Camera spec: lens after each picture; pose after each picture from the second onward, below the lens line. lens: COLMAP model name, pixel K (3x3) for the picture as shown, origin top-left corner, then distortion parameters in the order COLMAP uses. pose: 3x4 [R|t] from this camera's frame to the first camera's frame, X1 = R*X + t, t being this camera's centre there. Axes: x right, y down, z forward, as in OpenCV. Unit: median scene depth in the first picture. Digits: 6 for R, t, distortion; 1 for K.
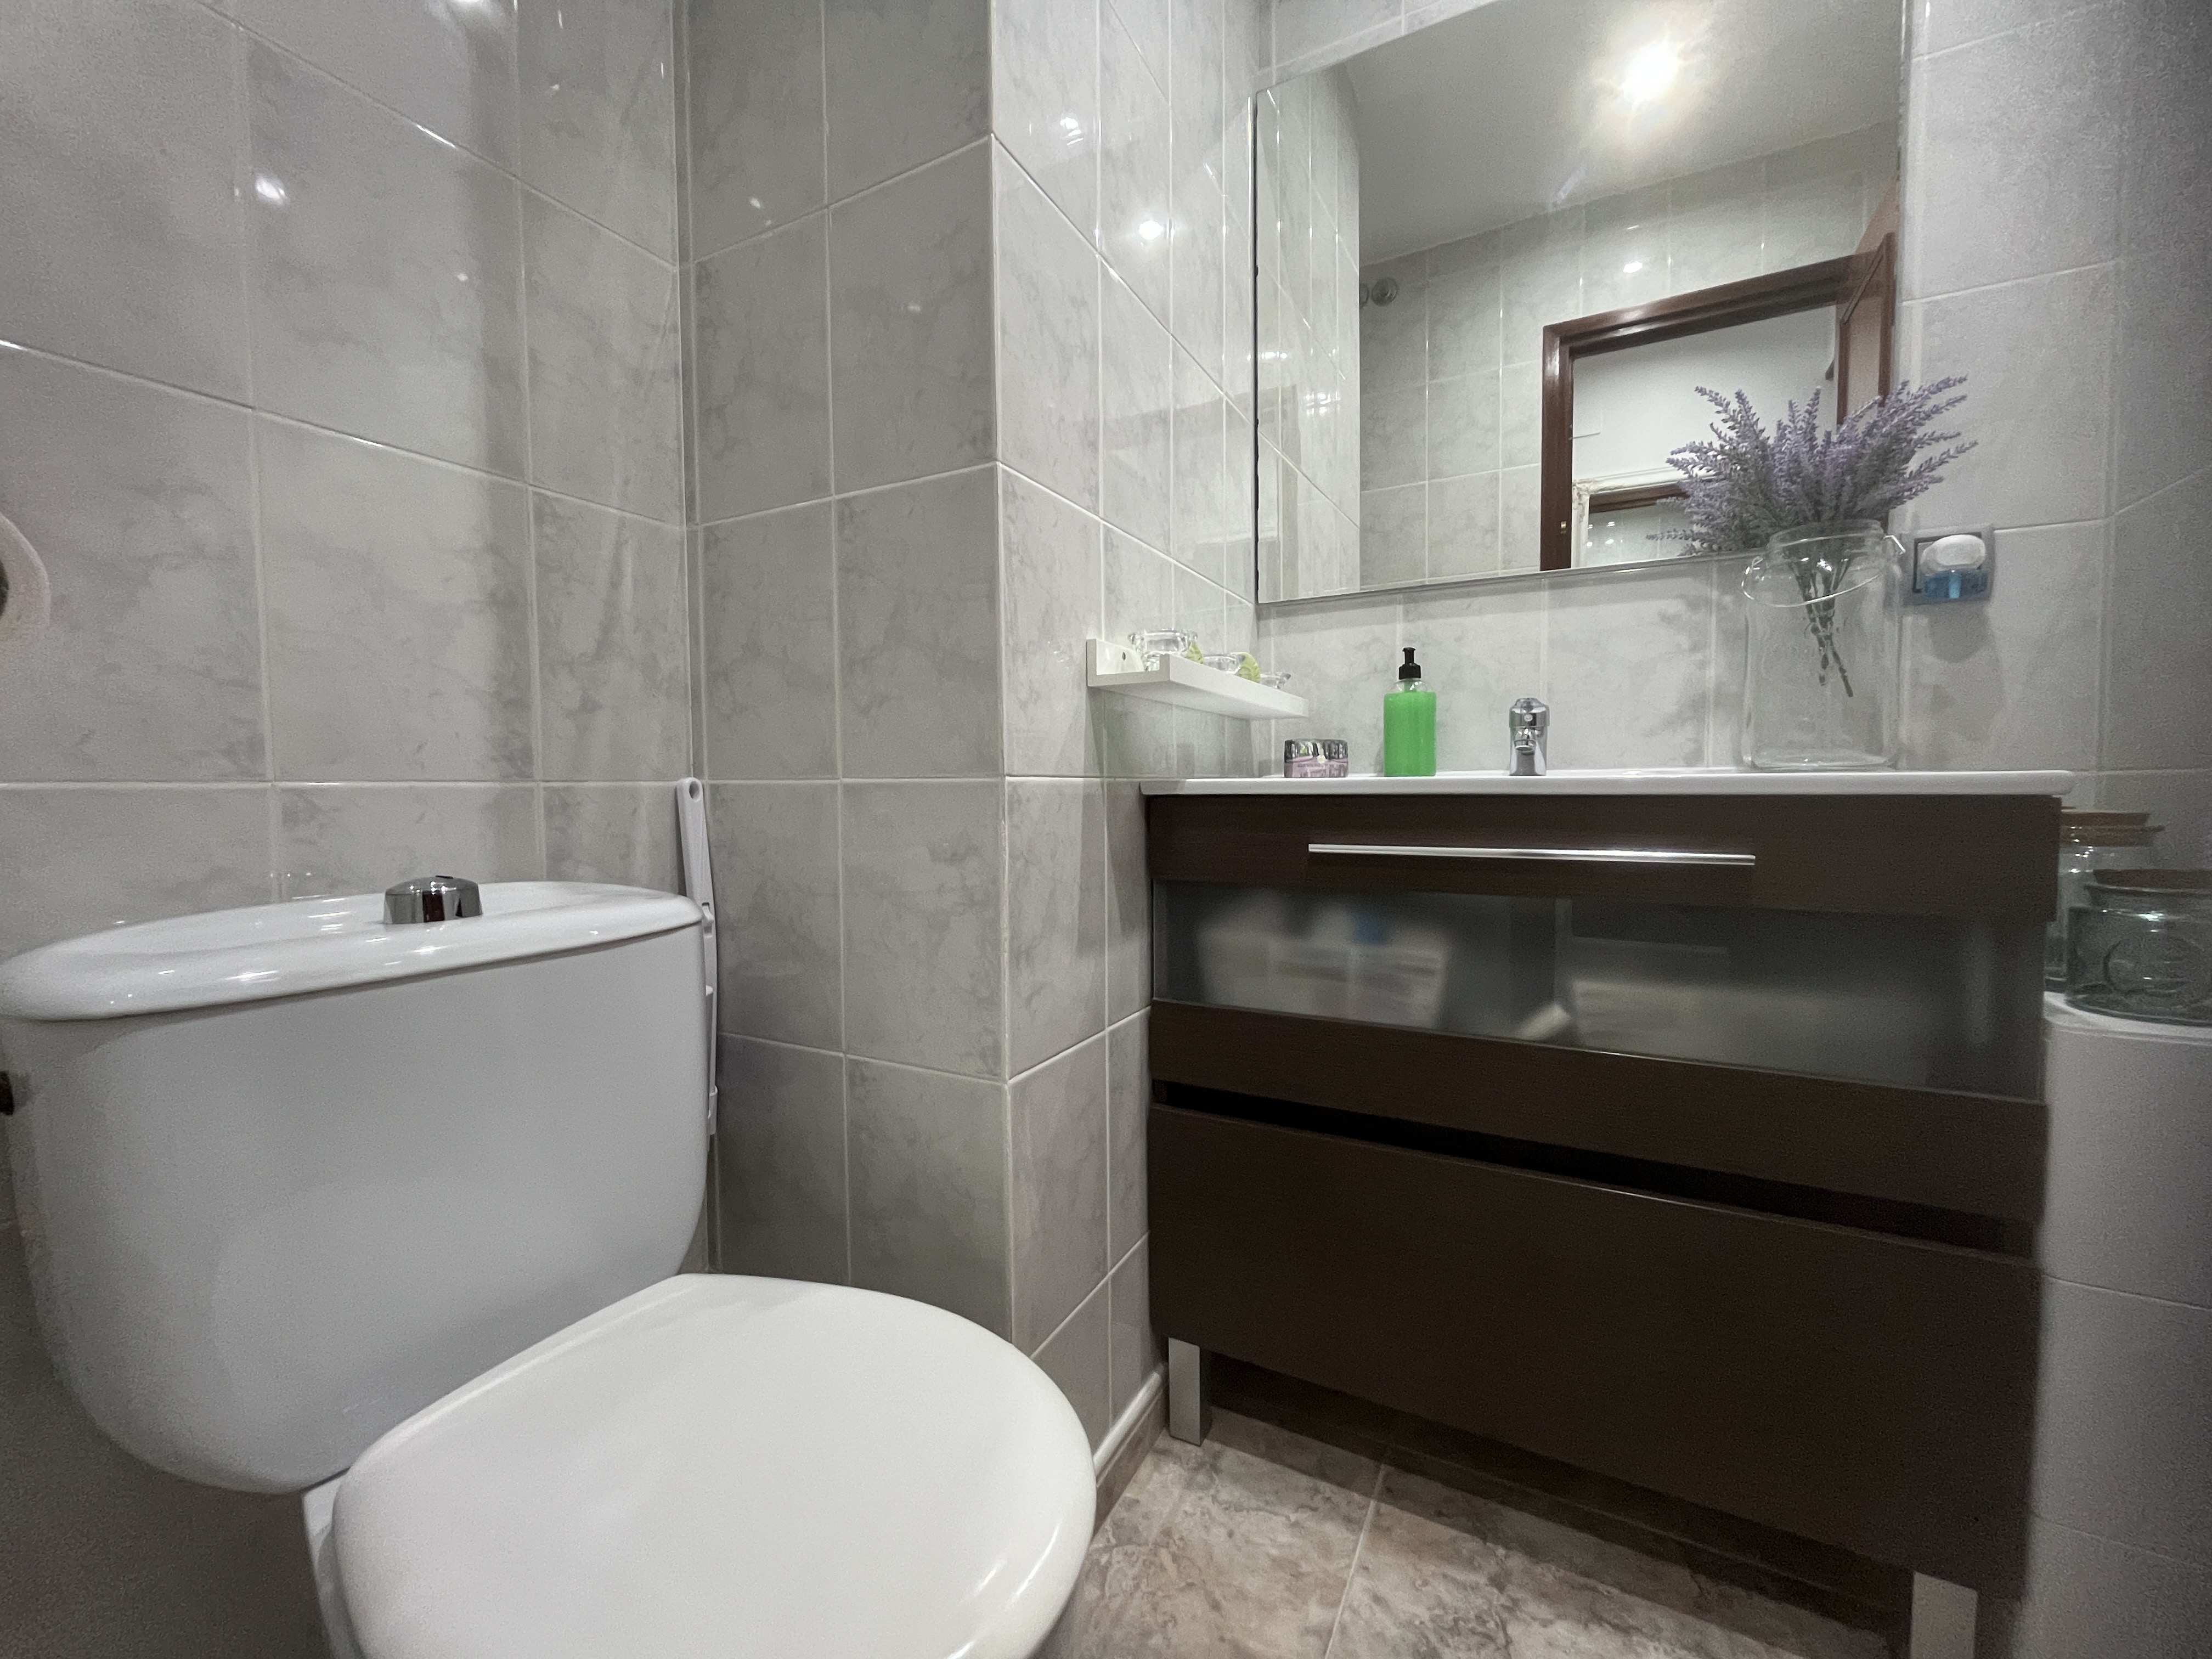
lens RADIAL K [[892.3, 0, 1100.2], [0, 892.3, 832.0], [0, 0, 1]] dist [-0.002830, -0.000821]
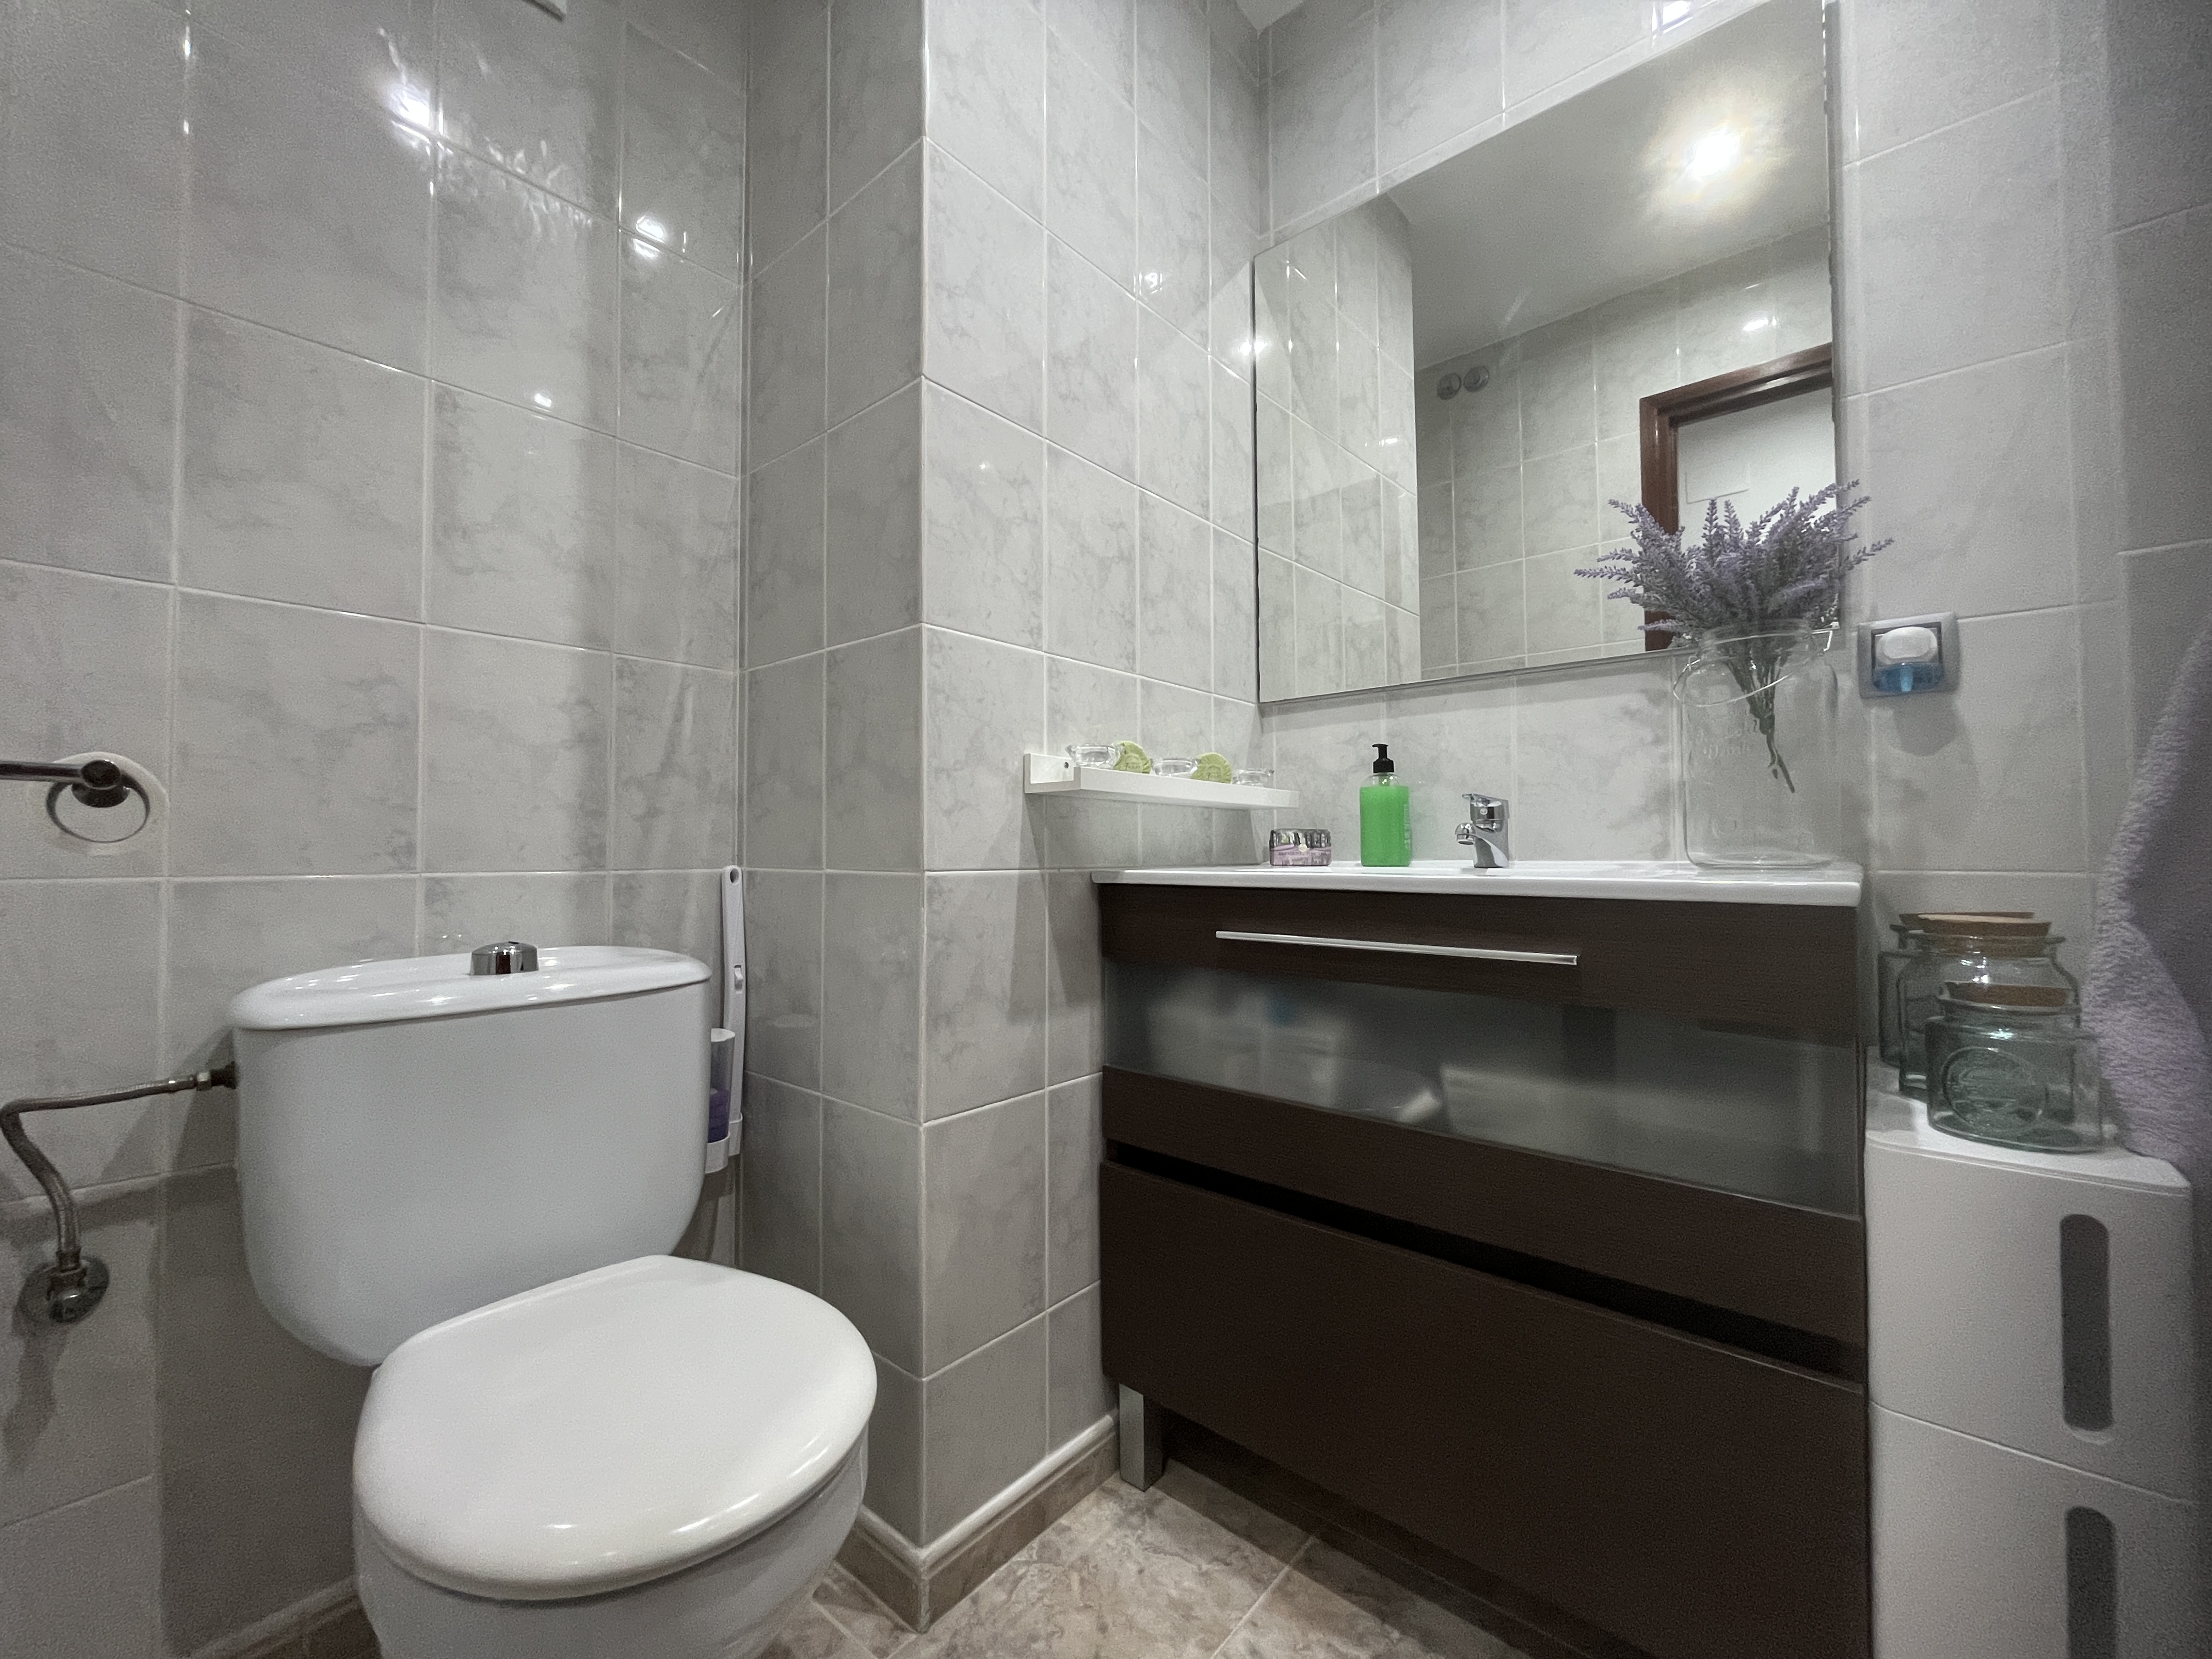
lens RADIAL K [[892.3, 0, 1100.2], [0, 892.3, 832.0], [0, 0, 1]] dist [-0.002830, -0.000821]
pose [[0.975857, 0.001587, -0.218403, 0.331055], [-0.017450, 0.997343, -0.070722, -0.028054], [0.217710, 0.072826, 0.973293, -0.126197]]
